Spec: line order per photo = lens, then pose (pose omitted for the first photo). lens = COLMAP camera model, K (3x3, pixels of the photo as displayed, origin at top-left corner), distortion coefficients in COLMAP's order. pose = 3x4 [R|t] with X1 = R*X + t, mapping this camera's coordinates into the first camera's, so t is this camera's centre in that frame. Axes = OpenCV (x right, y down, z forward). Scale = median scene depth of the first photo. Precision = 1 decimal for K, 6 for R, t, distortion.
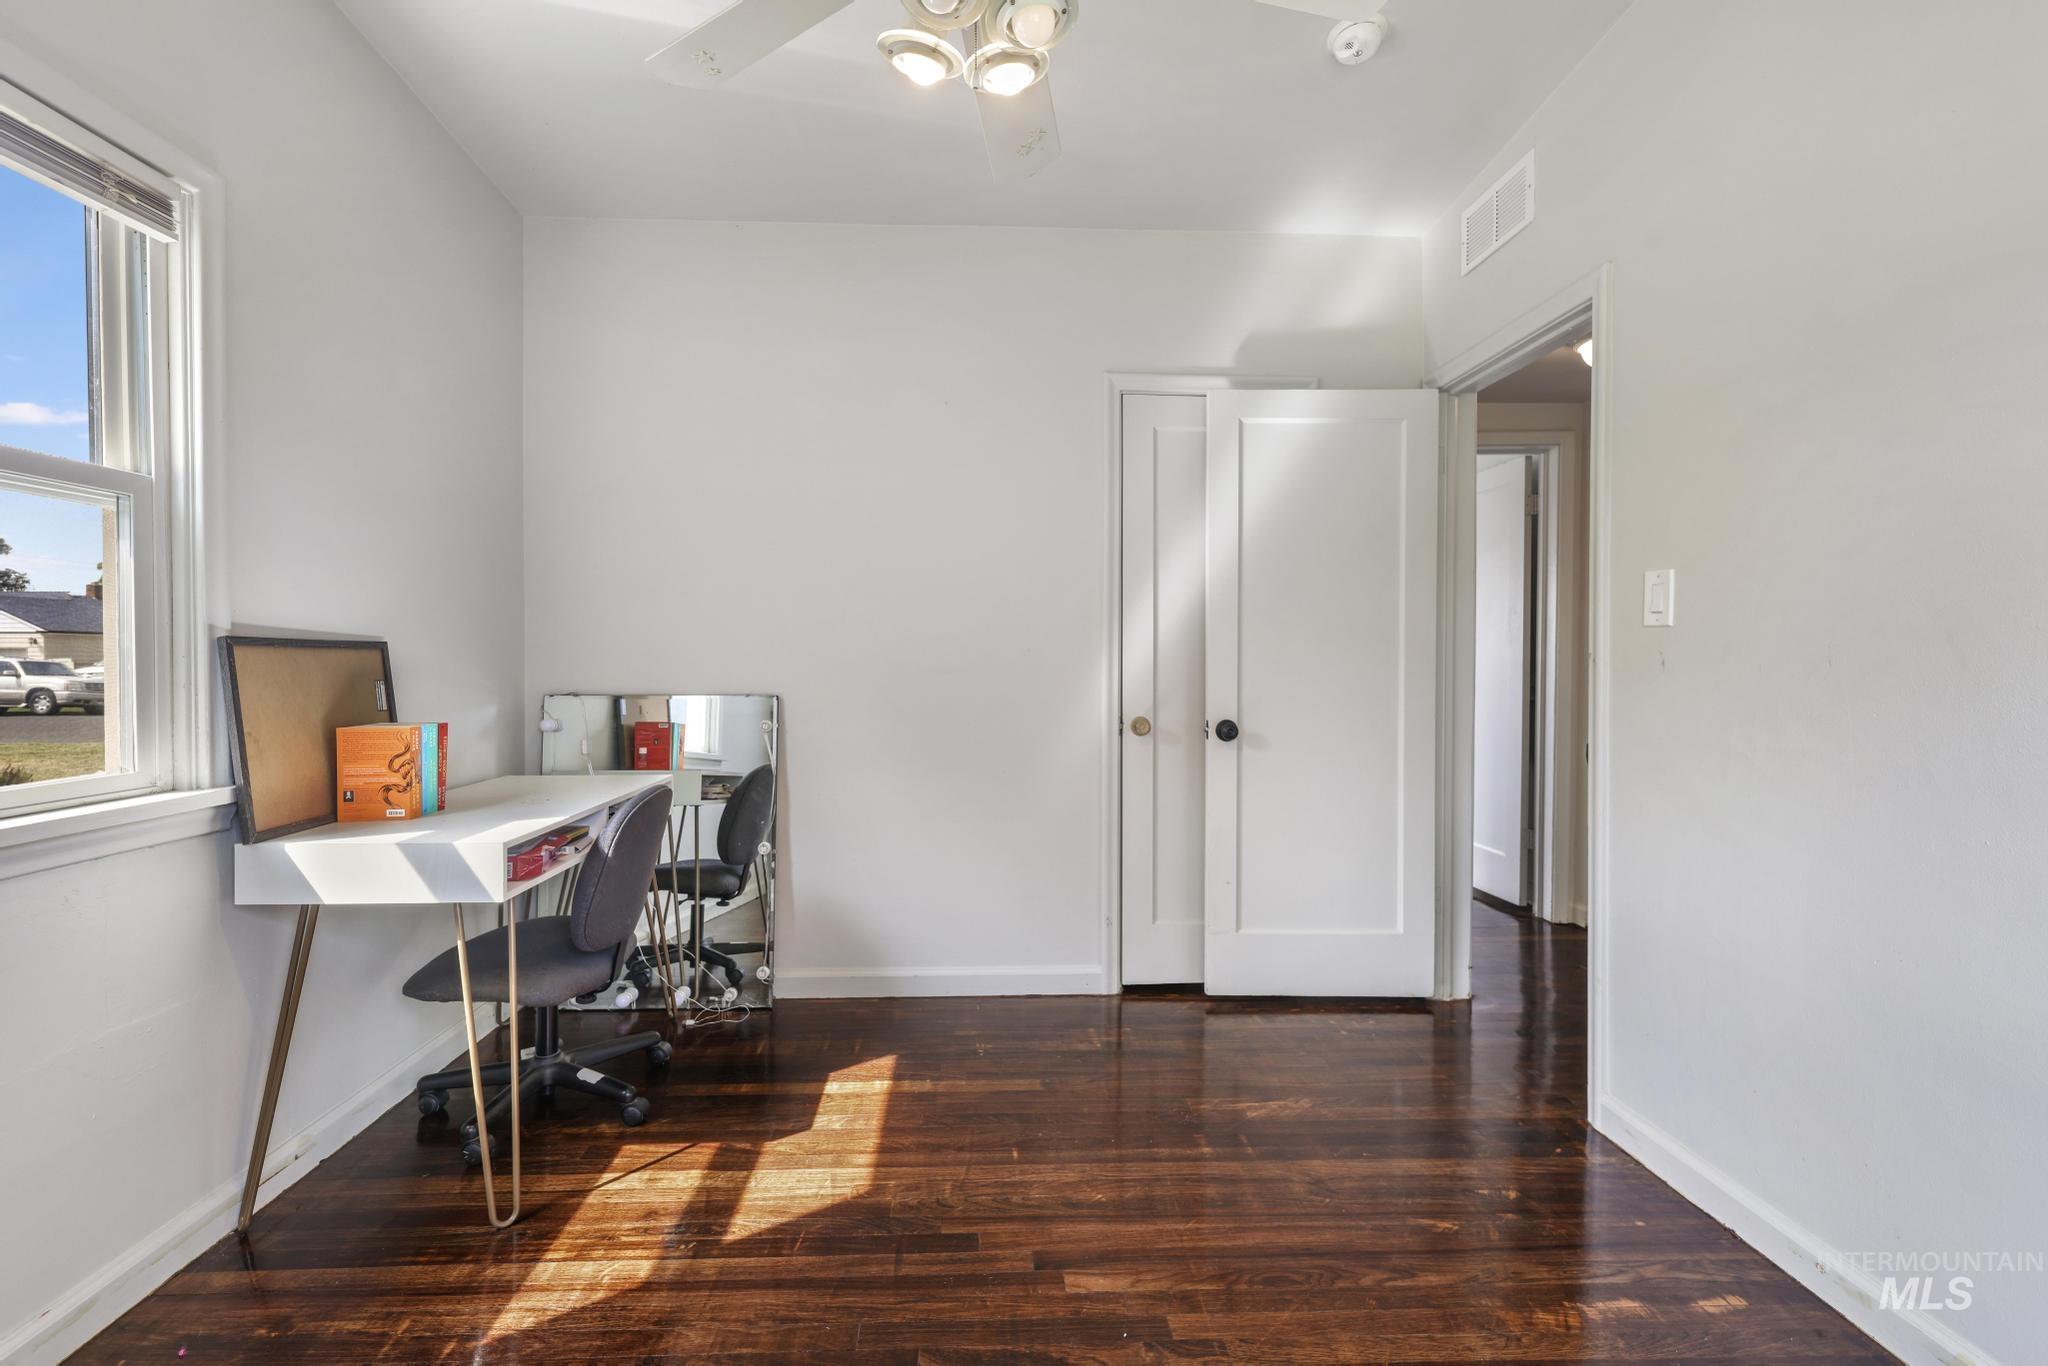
lens RADIAL K [[877.9, 0, 1010.4], [0, 877.9, 673.4], [0, 0, 1]] dist [0.015335, -0.000154]
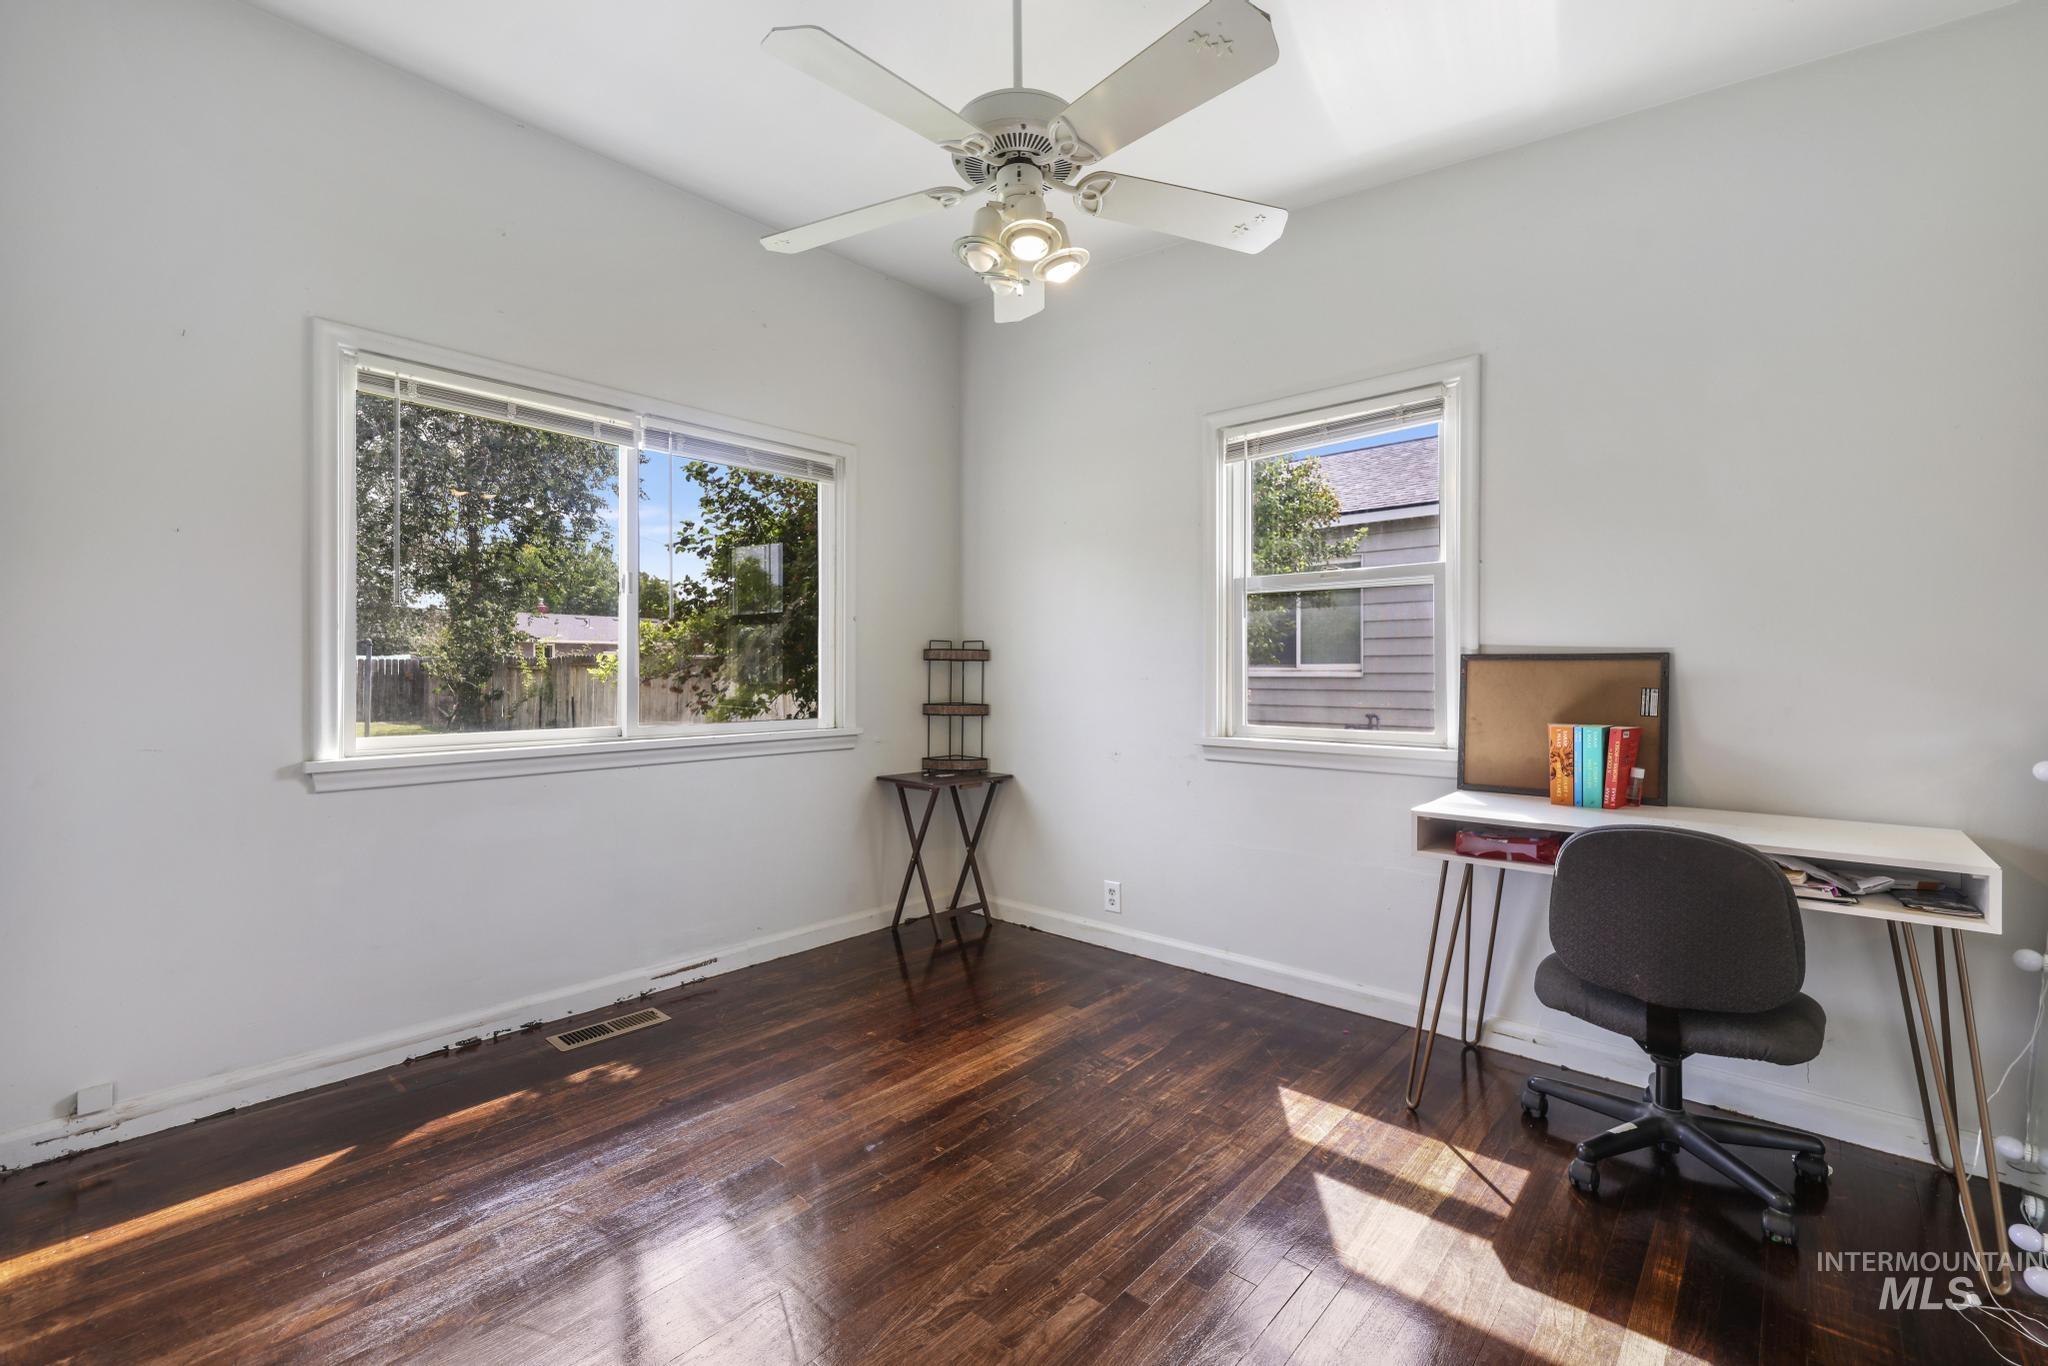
lens RADIAL K [[877.9, 0, 1010.4], [0, 877.9, 673.4], [0, 0, 1]] dist [0.015335, -0.000154]
pose [[-0.703944, -0.000881, -0.710255, 0.711062], [-0.009293, 0.999925, 0.007971, -0.013399], [0.710195, 0.012211, -0.703899, 1.394608]]
